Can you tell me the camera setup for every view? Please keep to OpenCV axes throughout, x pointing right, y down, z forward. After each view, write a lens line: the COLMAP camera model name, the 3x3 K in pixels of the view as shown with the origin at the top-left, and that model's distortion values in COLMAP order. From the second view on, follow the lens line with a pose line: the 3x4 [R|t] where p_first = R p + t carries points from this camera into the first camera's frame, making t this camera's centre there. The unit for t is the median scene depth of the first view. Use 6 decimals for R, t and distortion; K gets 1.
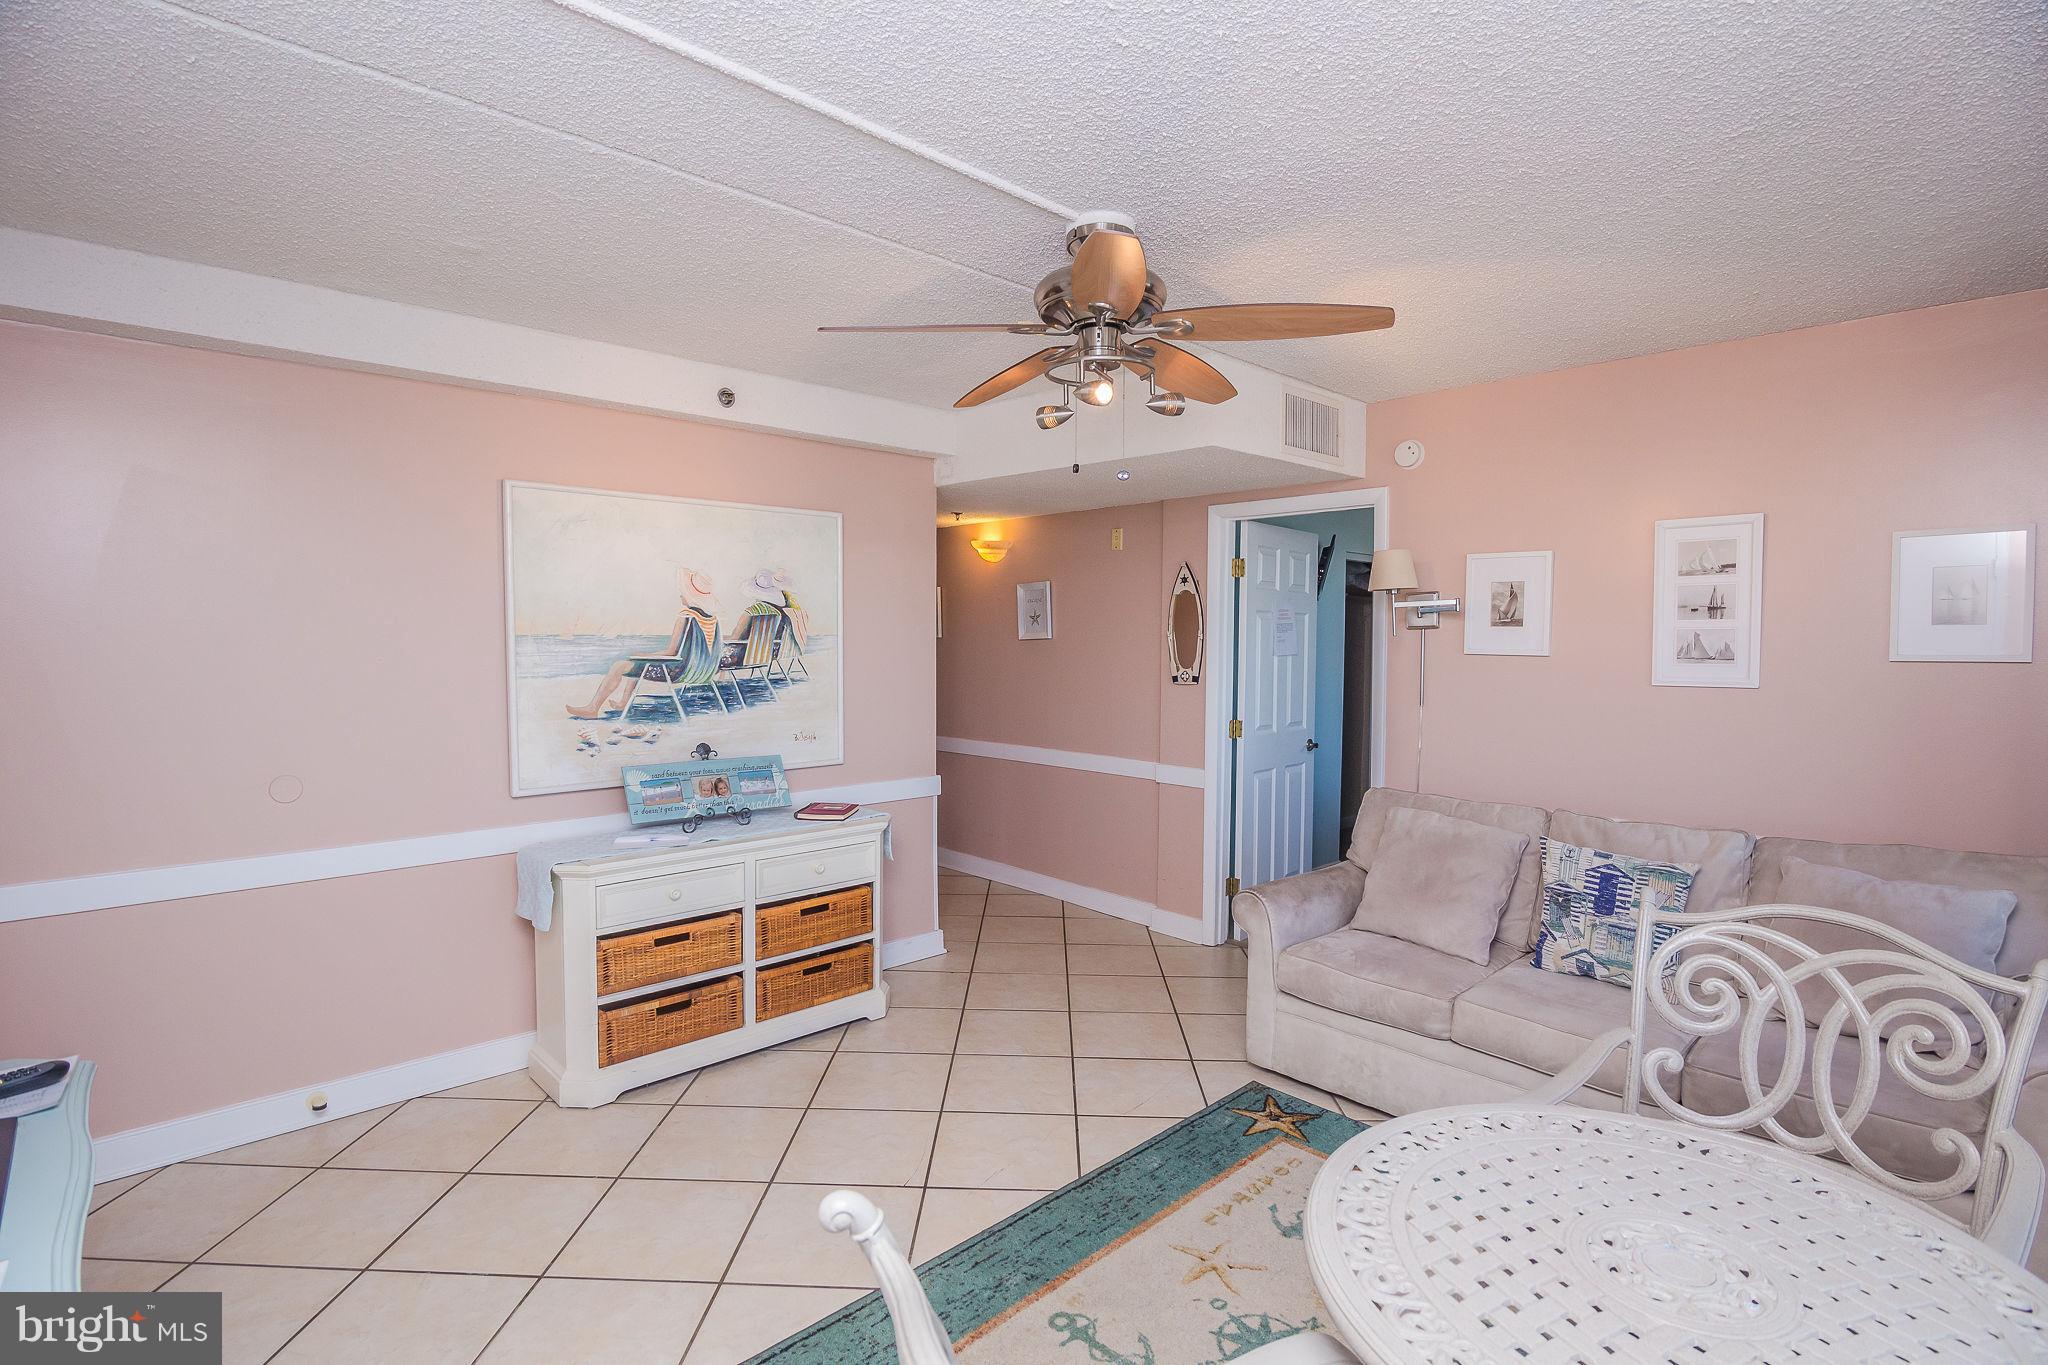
lens RADIAL K [[995.6, 0, 1020.0], [0, 995.6, 678.6], [0, 0, 1]] dist [-0.016705, -0.000571]
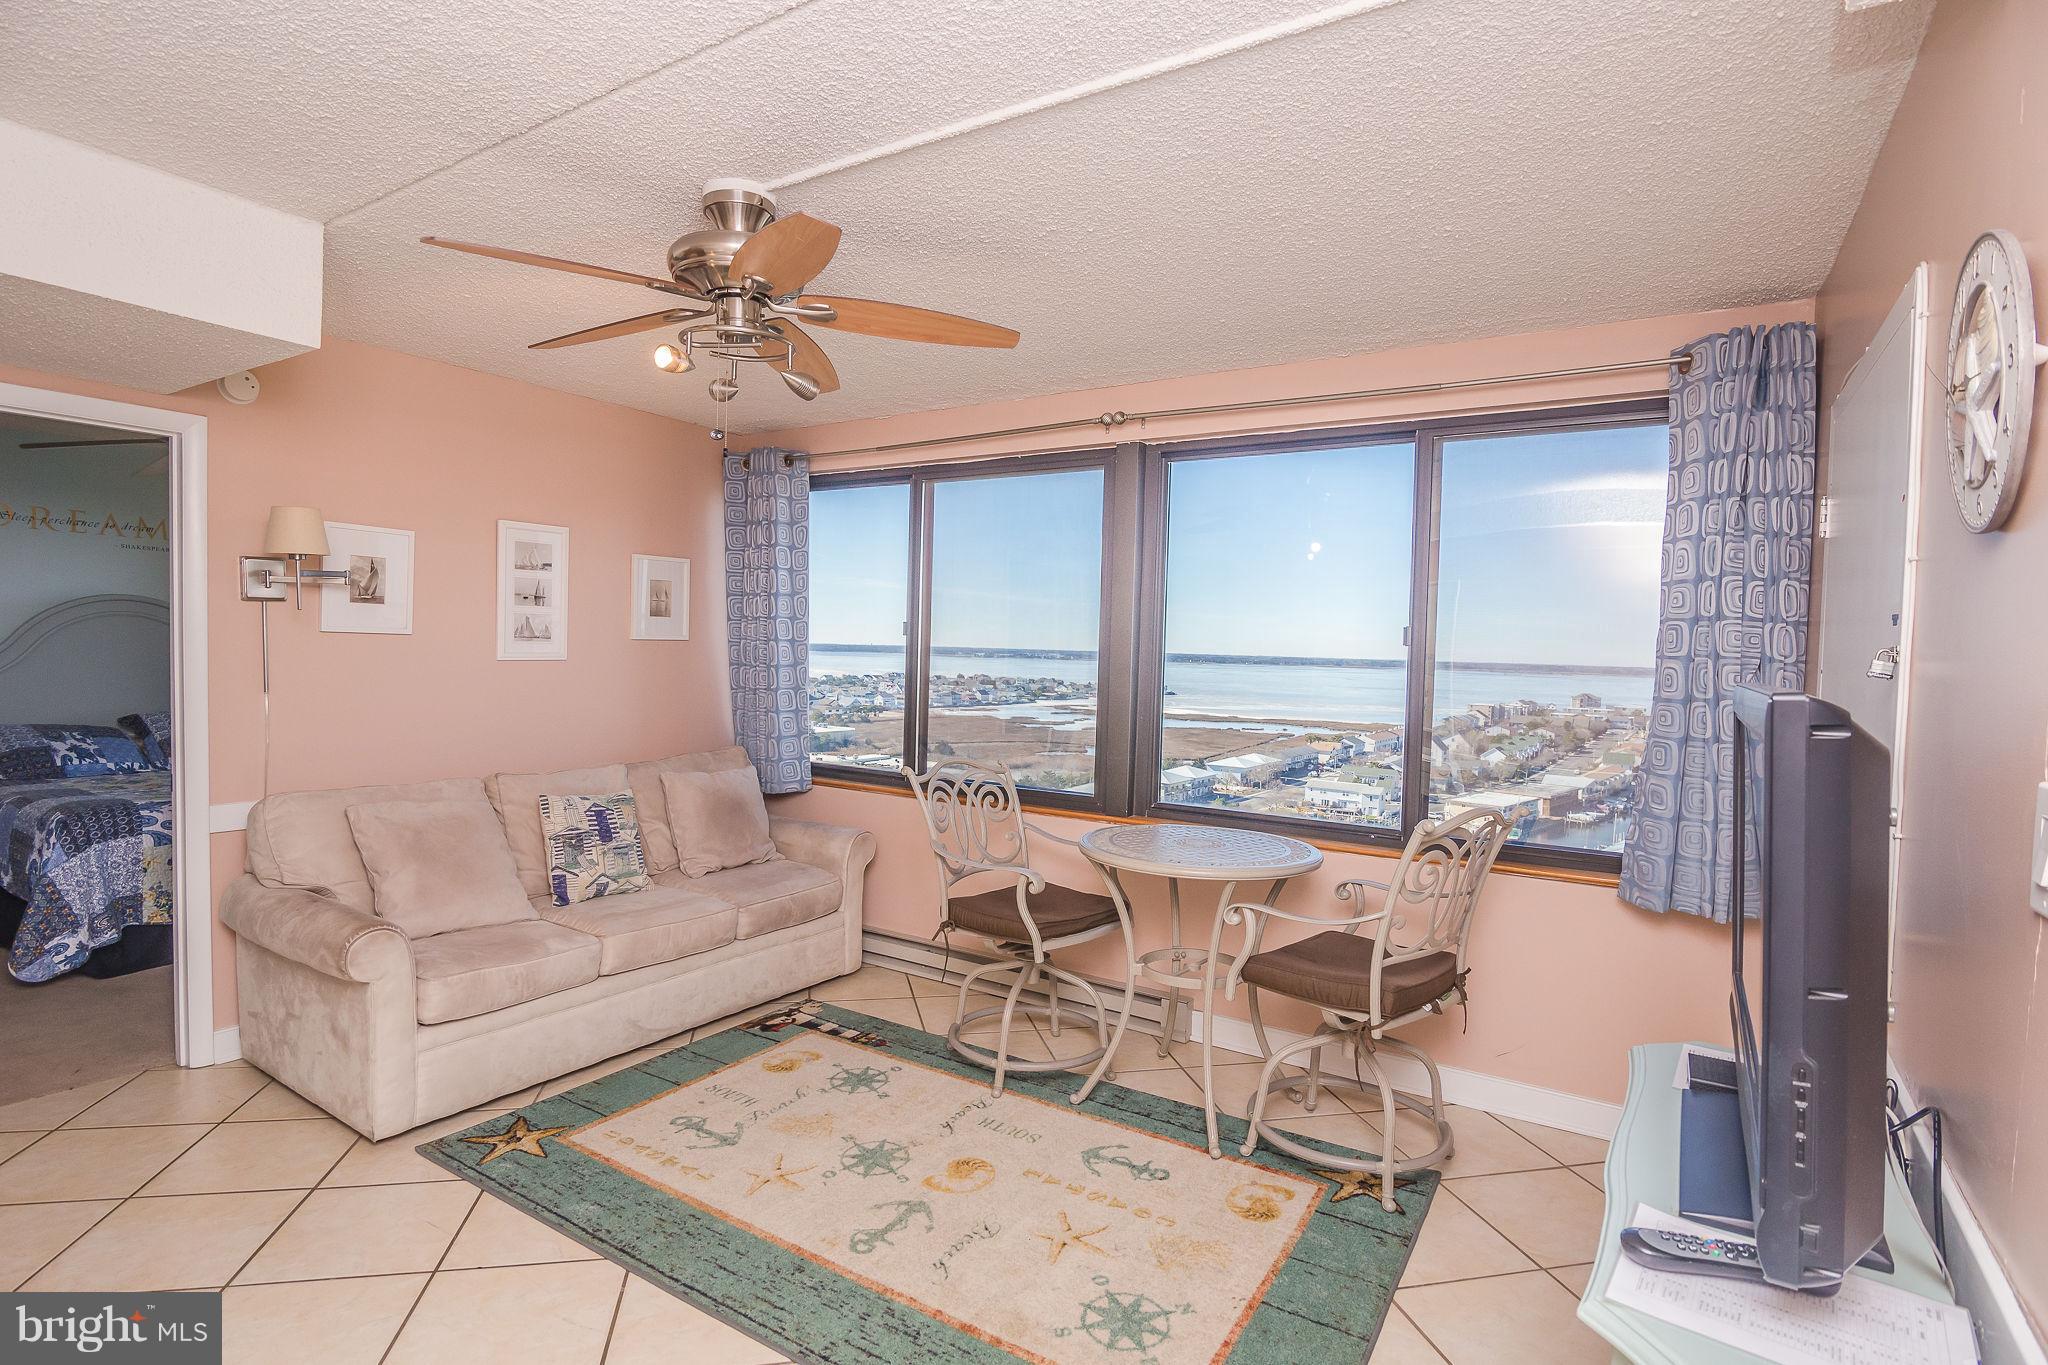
lens RADIAL K [[1014.8, 0, 1024.7], [0, 1014.8, 677.3], [0, 0, 1]] dist [-0.018051, -0.001318]
pose [[-0.238952, -0.037884, 0.970292, -0.715460], [0.012340, 0.999039, 0.042046, -0.016513], [-0.970953, 0.022020, -0.238255, 0.727077]]
